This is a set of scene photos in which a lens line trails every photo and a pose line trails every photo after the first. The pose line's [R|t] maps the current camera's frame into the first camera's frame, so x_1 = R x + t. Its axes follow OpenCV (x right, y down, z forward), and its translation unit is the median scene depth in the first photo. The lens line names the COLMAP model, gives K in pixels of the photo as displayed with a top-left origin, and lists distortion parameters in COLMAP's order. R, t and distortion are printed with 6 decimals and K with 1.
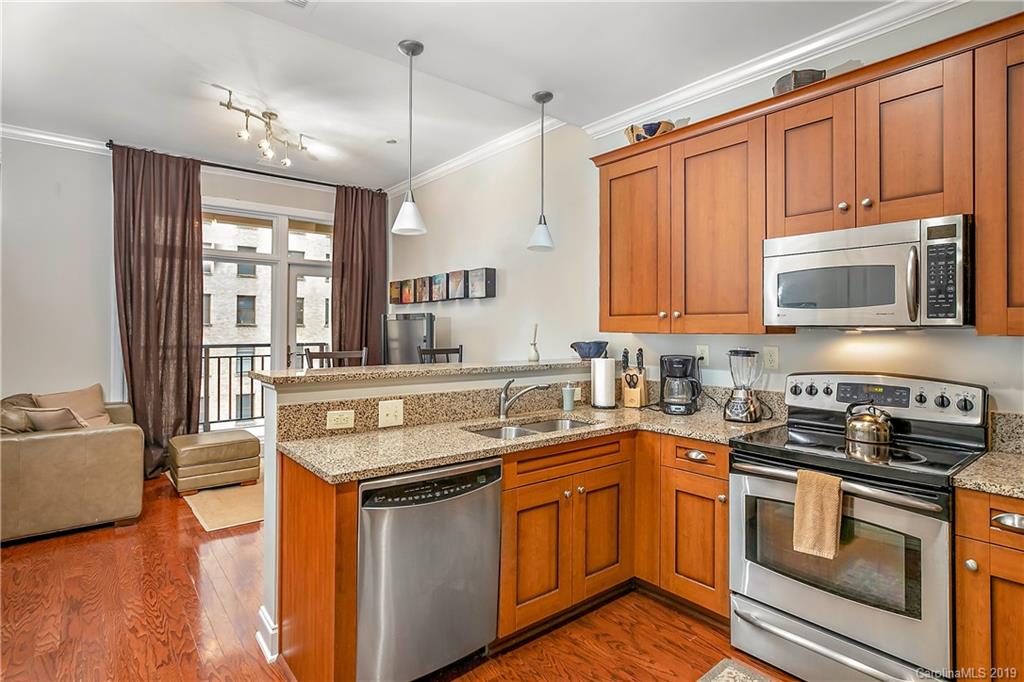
lens RADIAL K [[528.5, 0, 514.1], [0, 528.5, 322.3], [0, 0, 1]] dist [-0.032519, 0.023342]
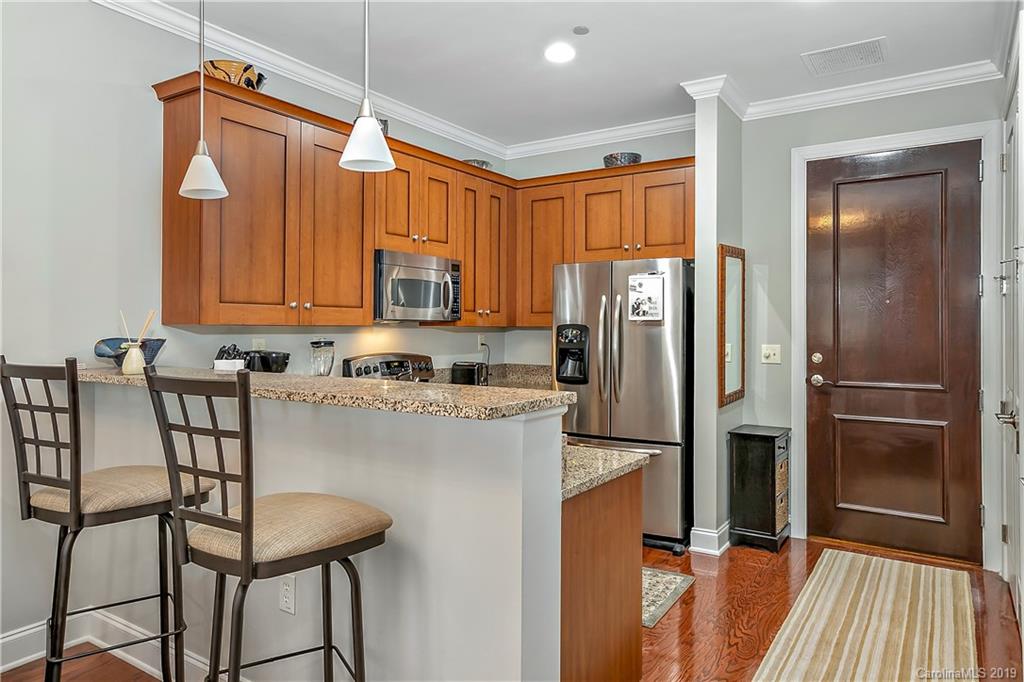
lens RADIAL K [[664.8, 0, 511.8], [0, 664.8, 319.4], [0, 0, 1]] dist [-0.002018, -0.000295]
pose [[-0.304019, 0.004411, 0.952656, -1.075383], [-0.020740, 0.999722, -0.011248, 0.017620], [-0.952440, -0.023177, -0.303843, 1.157924]]
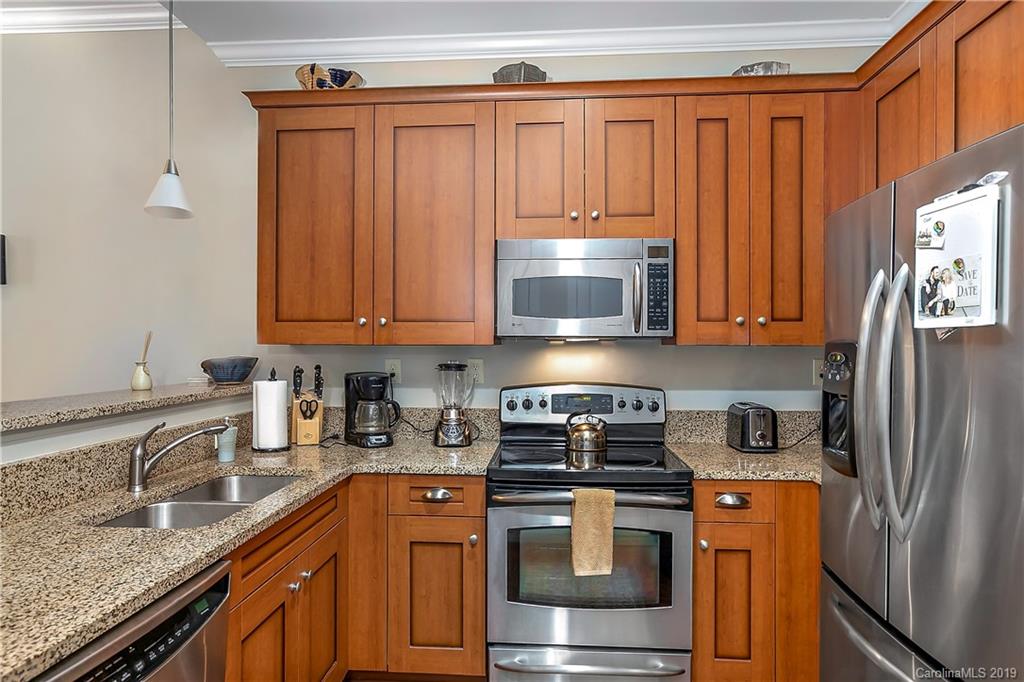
lens RADIAL K [[595.9, 0, 512.0], [0, 595.9, 341.0], [0, 0, 1]] dist [-0.019758, 0.001297]
pose [[0.684189, -0.000140, 0.729305, -0.242261], [-0.010090, 0.999902, 0.009658, 0.004894], [-0.729235, -0.013967, 0.684121, 0.279119]]
